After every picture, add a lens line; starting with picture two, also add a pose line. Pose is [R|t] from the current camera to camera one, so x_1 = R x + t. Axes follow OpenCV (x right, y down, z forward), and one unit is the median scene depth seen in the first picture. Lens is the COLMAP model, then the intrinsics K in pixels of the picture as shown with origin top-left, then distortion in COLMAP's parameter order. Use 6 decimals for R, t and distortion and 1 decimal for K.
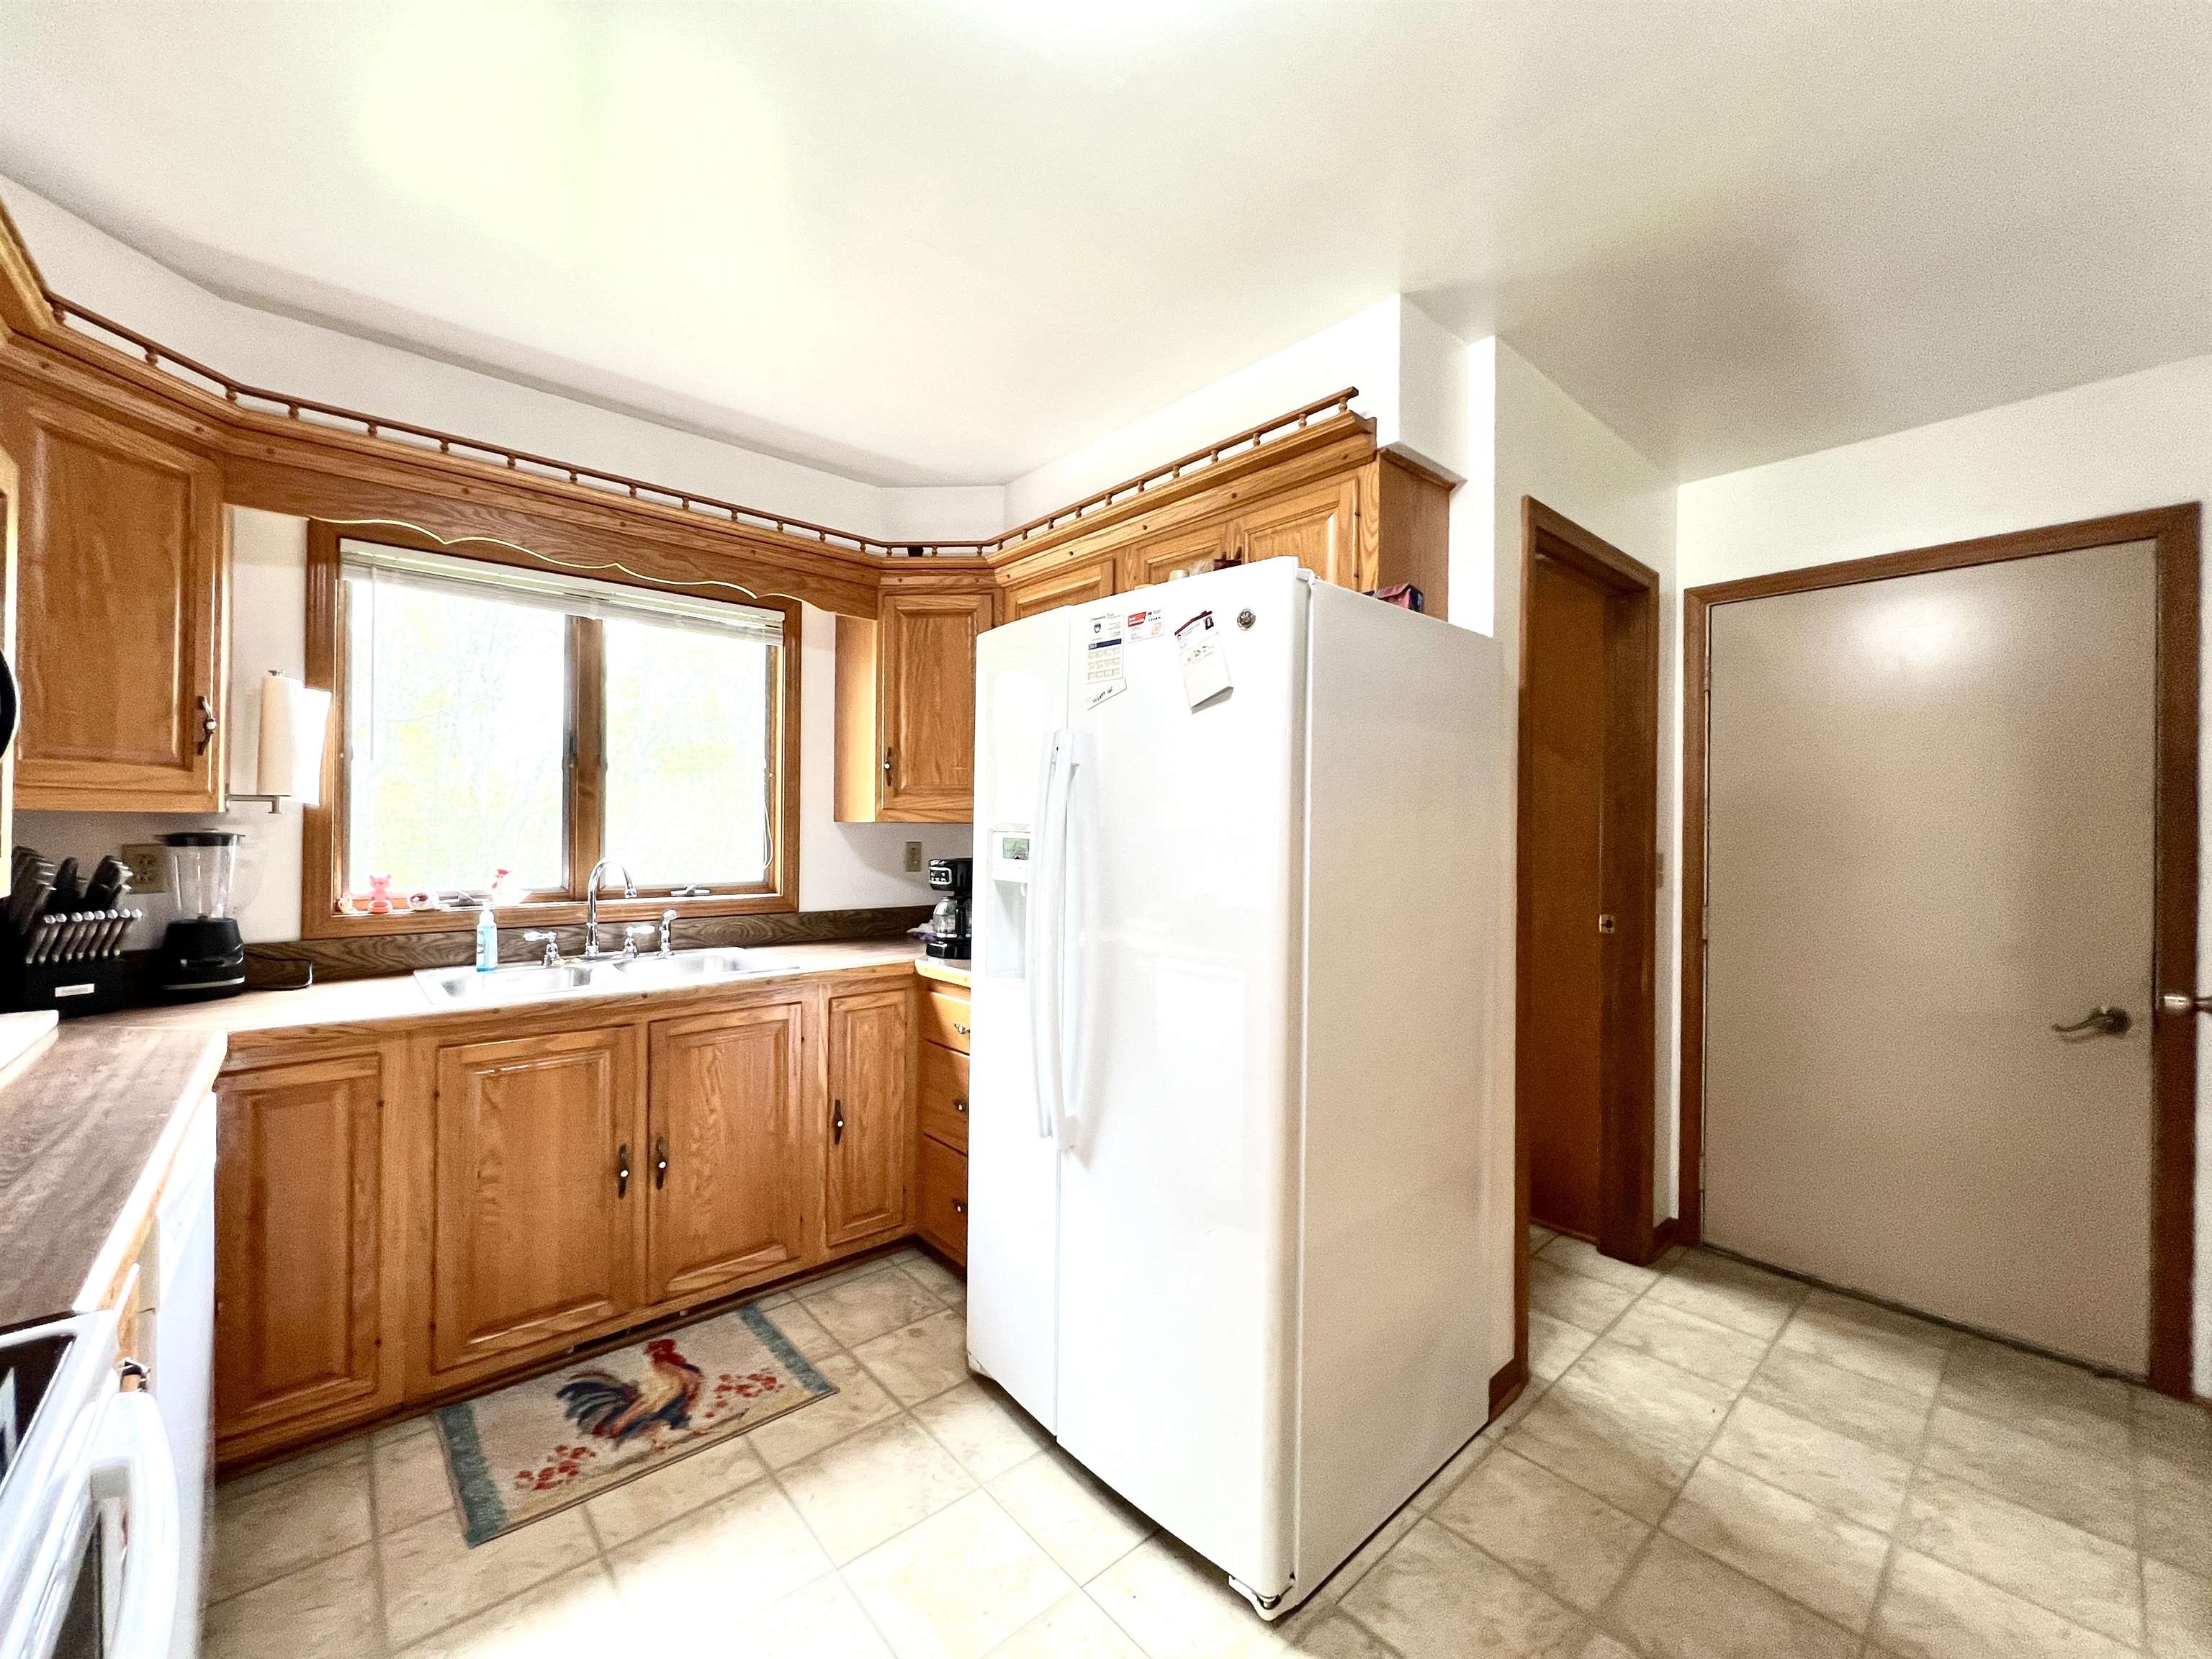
lens RADIAL K [[888.5, 0, 1096.5], [0, 888.5, 826.3], [0, 0, 1]] dist [-0.002474, -0.000399]
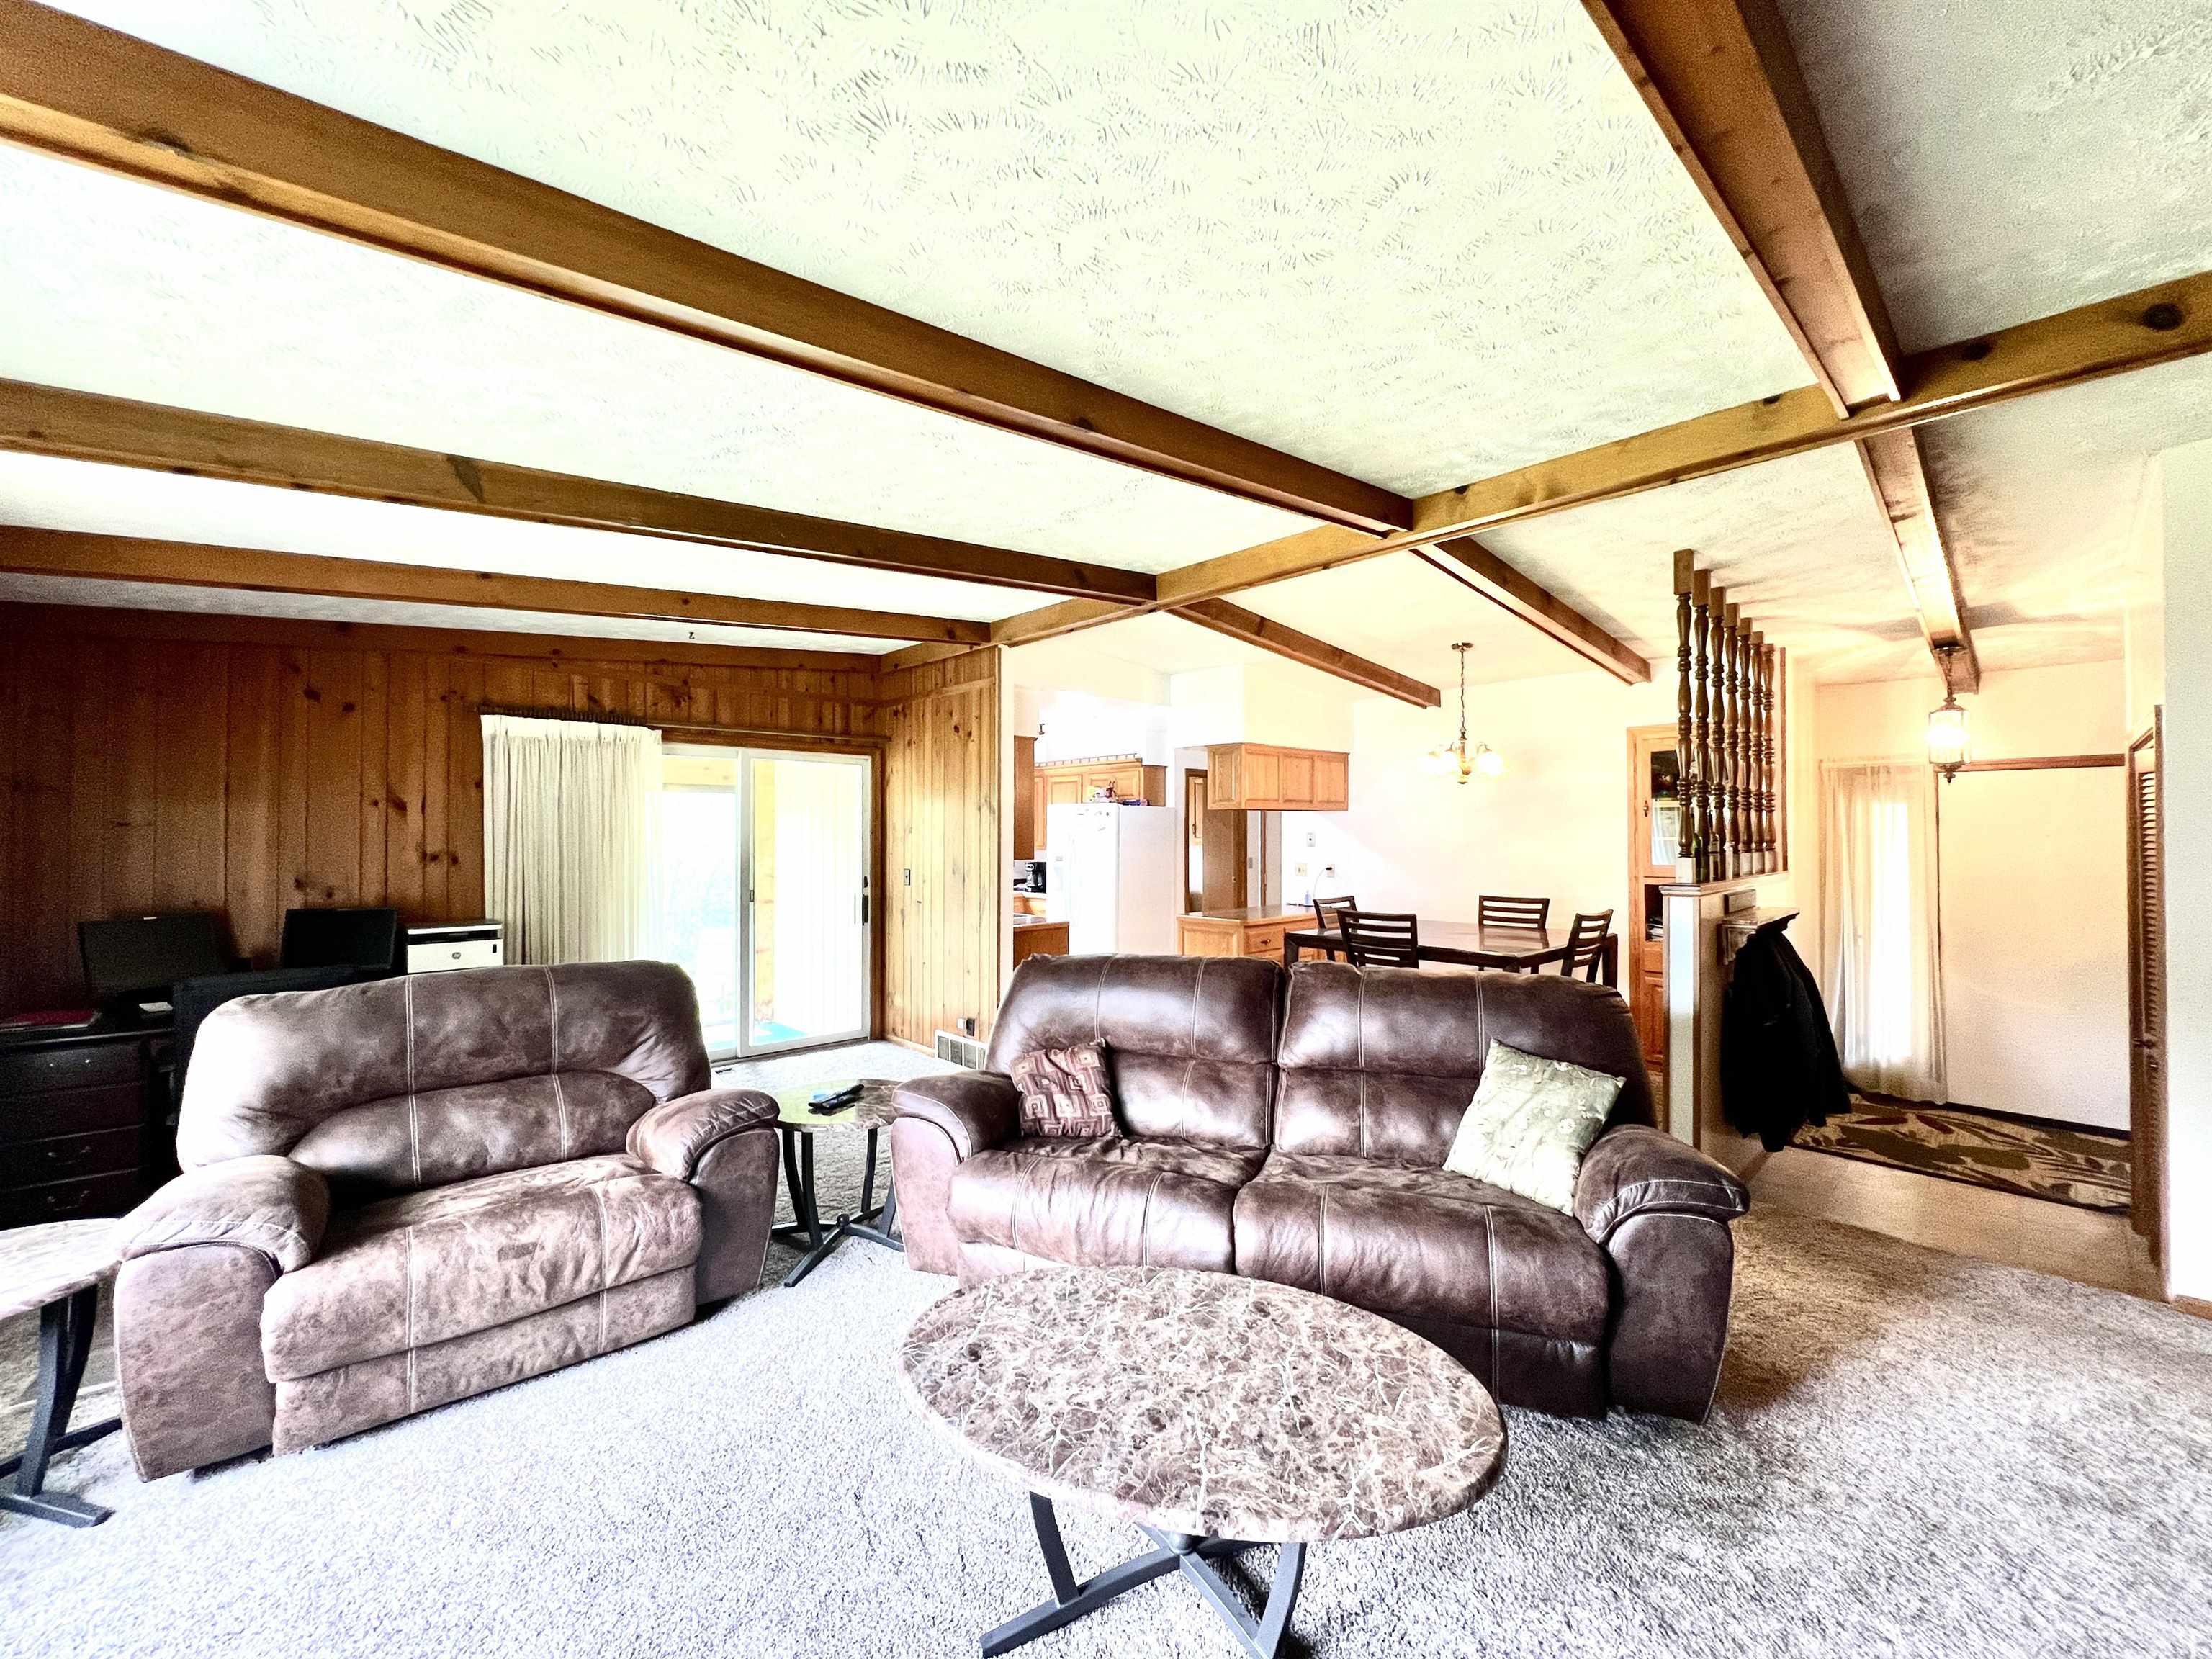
lens RADIAL K [[888.5, 0, 1096.5], [0, 888.5, 826.3], [0, 0, 1]] dist [-0.002474, -0.000399]
pose [[0.999393, -0.011767, 0.032776, -0.040434], [0.012096, 0.999878, -0.009848, -0.065091], [-0.032657, 0.010239, 0.999414, -2.428316]]
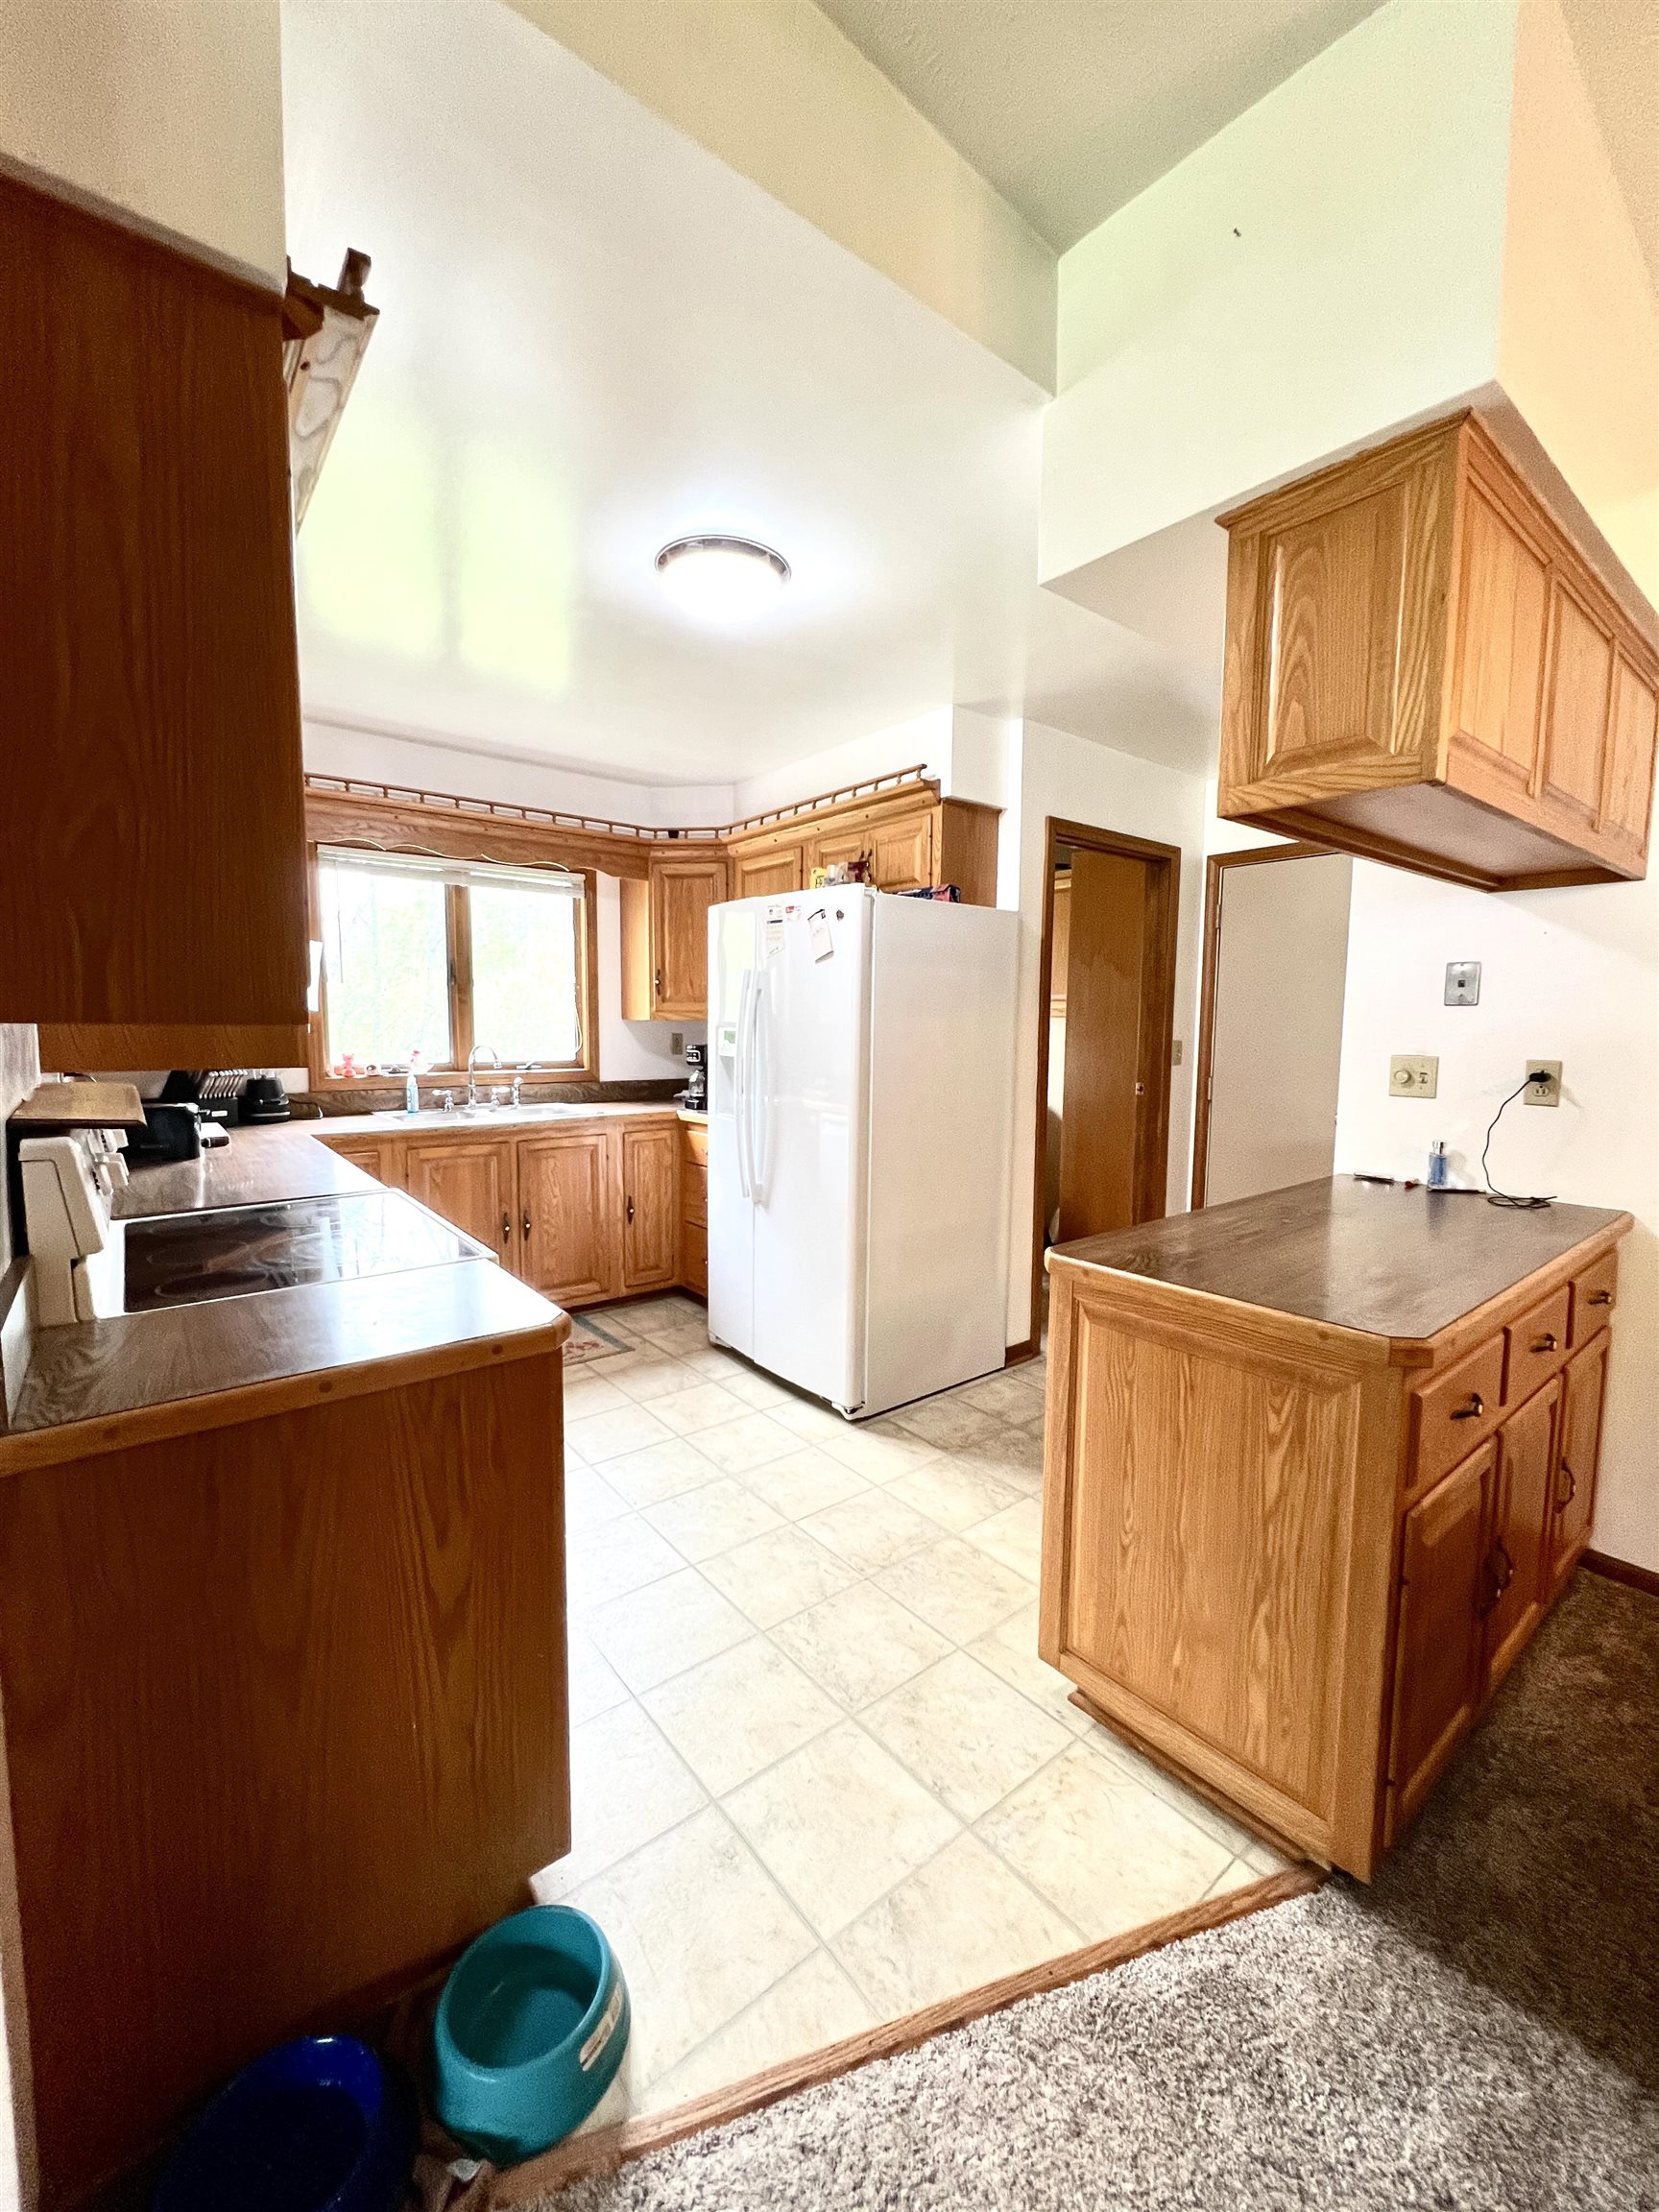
lens RADIAL K [[888.5, 0, 833.8], [0, 888.5, 1102.0], [0, 0, 1]] dist [-0.002474, -0.000399]
pose [[0.999106, 0.003239, -0.042155, 0.137486], [0.000660, 0.995746, 0.092141, -0.005322], [0.042274, -0.092086, 0.994853, -0.539560]]
